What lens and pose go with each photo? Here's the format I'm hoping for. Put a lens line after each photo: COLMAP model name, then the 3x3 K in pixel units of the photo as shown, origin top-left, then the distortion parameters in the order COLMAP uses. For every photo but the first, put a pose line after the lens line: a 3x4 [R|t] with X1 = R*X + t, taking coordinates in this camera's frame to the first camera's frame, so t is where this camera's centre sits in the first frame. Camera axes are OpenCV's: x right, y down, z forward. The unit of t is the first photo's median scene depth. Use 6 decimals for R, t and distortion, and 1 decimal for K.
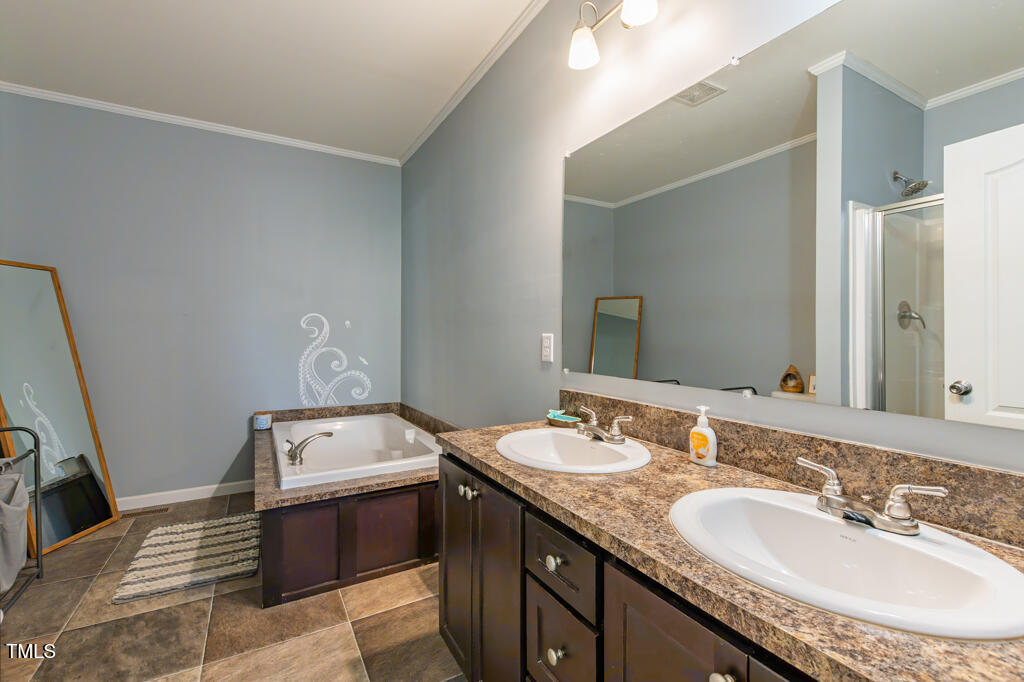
lens RADIAL K [[449.0, 0, 517.0], [0, 449.0, 337.5], [0, 0, 1]] dist [-0.000089, -0.000361]
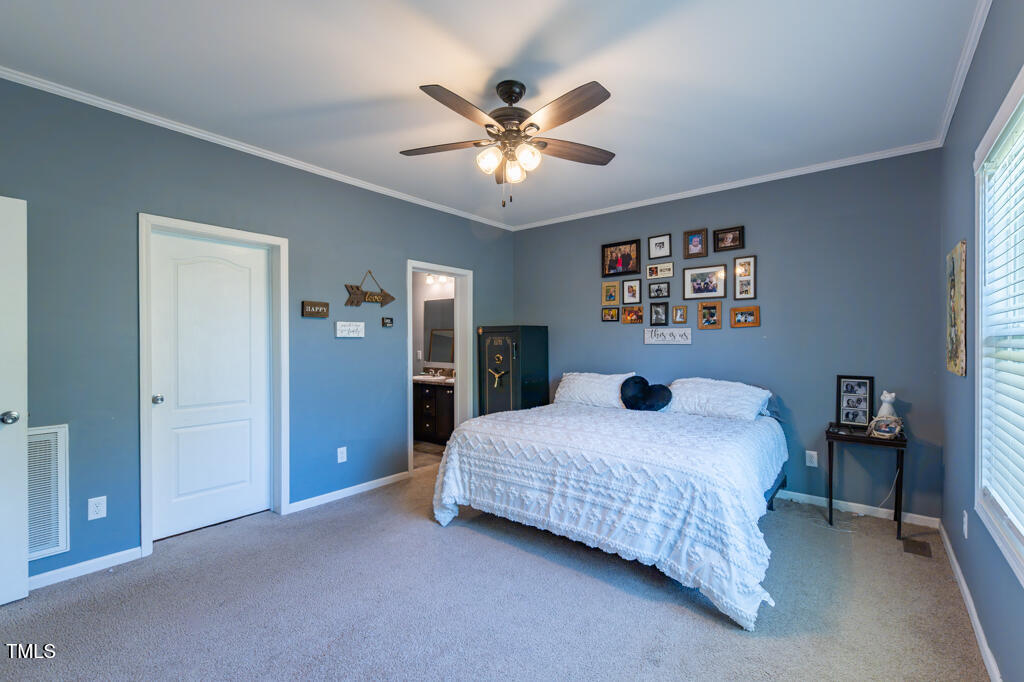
lens RADIAL K [[446.8, 0, 515.7], [0, 446.8, 342.6], [0, 0, 1]] dist [0.002317, -0.004504]
pose [[0.936573, -0.000380, 0.350474, -0.710242], [0.003934, 0.999948, -0.009428, -0.060309], [-0.350452, 0.010209, 0.936525, -3.991626]]
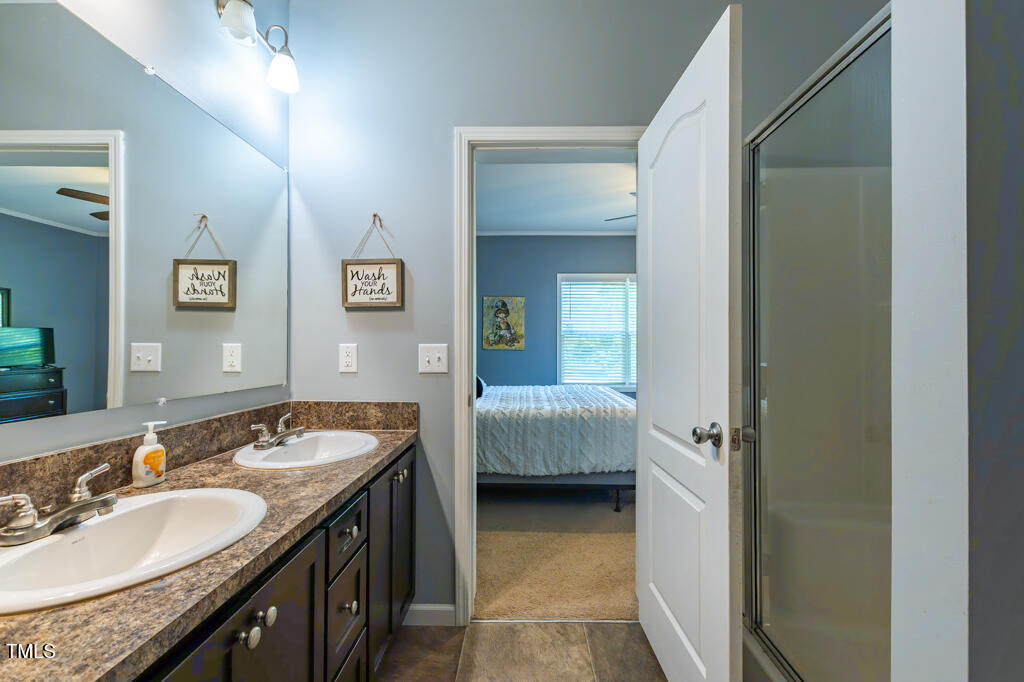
lens RADIAL K [[449.0, 0, 517.0], [0, 449.0, 337.5], [0, 0, 1]] dist [-0.000089, -0.000361]
pose [[-0.852276, 0.013287, 0.522924, -0.769629], [0.009074, 0.999902, -0.010617, -0.006256], [-0.523014, -0.004303, -0.852313, 1.486177]]
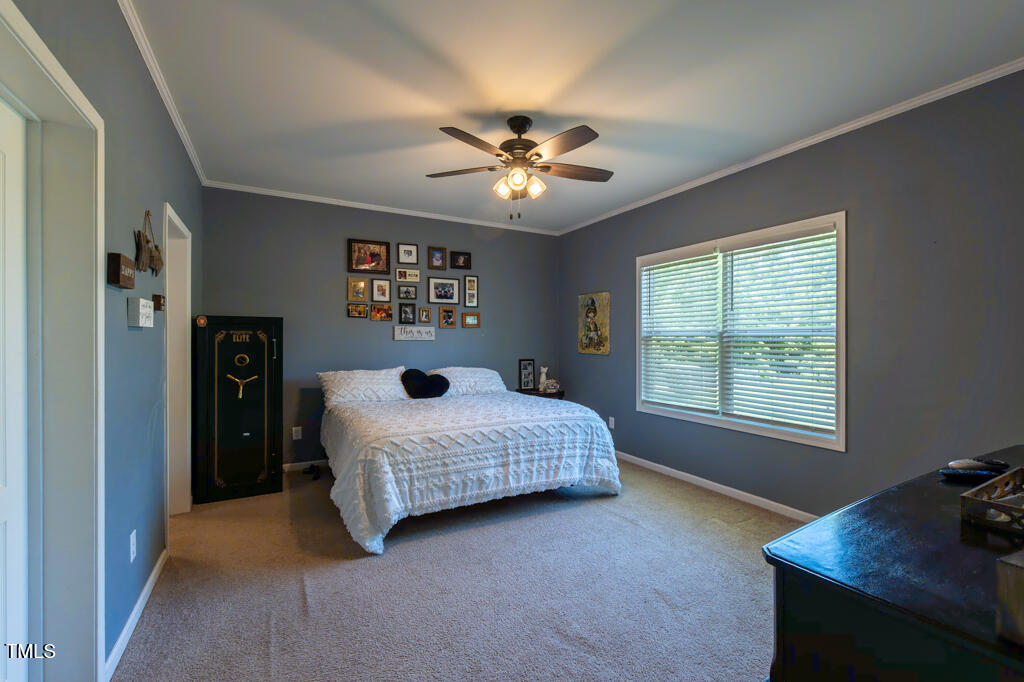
lens RADIAL K [[449.0, 0, 517.0], [0, 449.0, 337.5], [0, 0, 1]] dist [-0.000089, -0.000361]
pose [[0.028529, 0.005446, 0.999578, -2.427751], [0.010024, 0.999933, -0.005735, -0.069393], [-0.999543, 0.010184, 0.028473, -2.114544]]
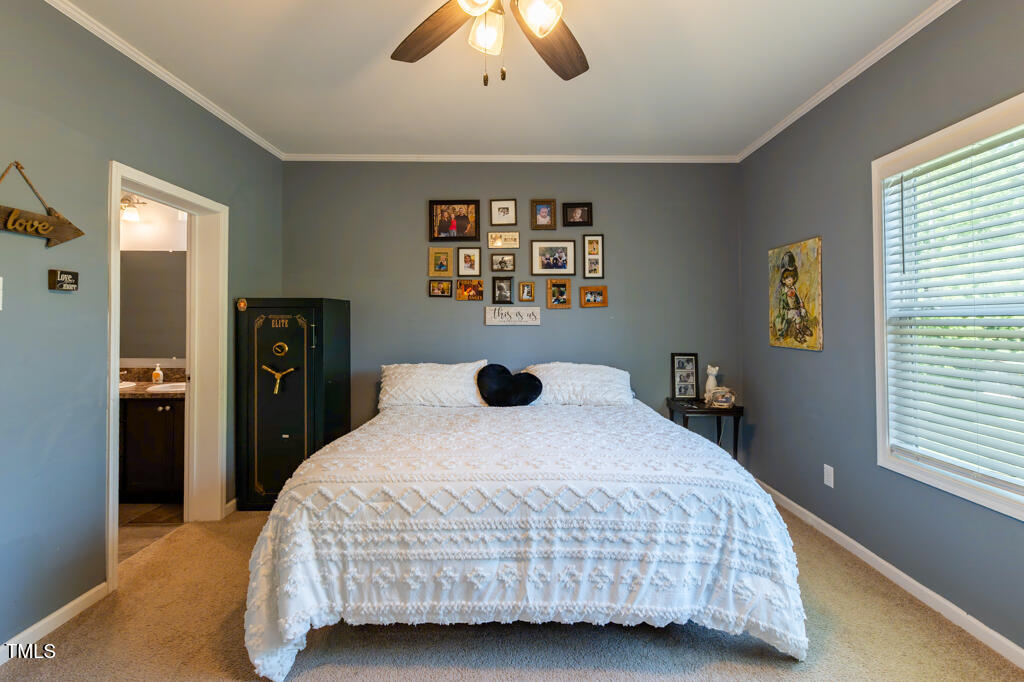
lens RADIAL K [[454.3, 0, 520.9], [0, 454.3, 314.5], [0, 0, 1]] dist [0.003407, 0.000048]
pose [[0.503133, 0.017358, 0.864035, -1.024446], [0.011541, 0.999574, -0.026801, -0.065462], [-0.864132, 0.023456, 0.502718, -2.698697]]
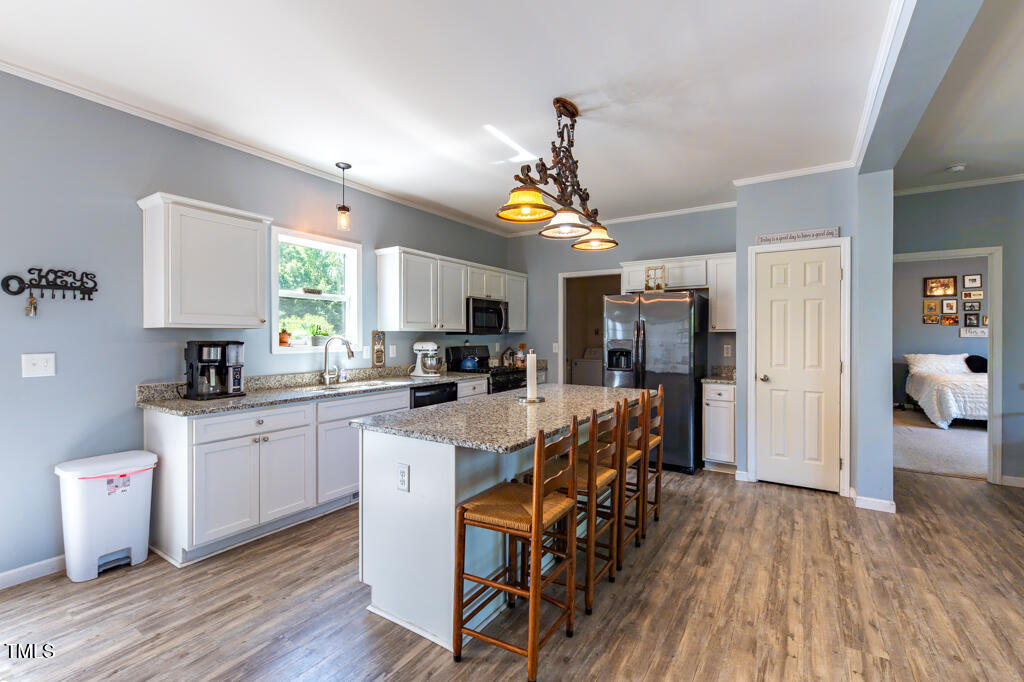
lens RADIAL K [[449.0, 0, 517.0], [0, 449.0, 337.5], [0, 0, 1]] dist [-0.000089, -0.000361]
pose [[0.890853, 0.002734, 0.454283, -6.973051], [-0.000019, 0.999982, -0.005979, -0.037211], [-0.454292, 0.005318, 0.890837, -3.730784]]
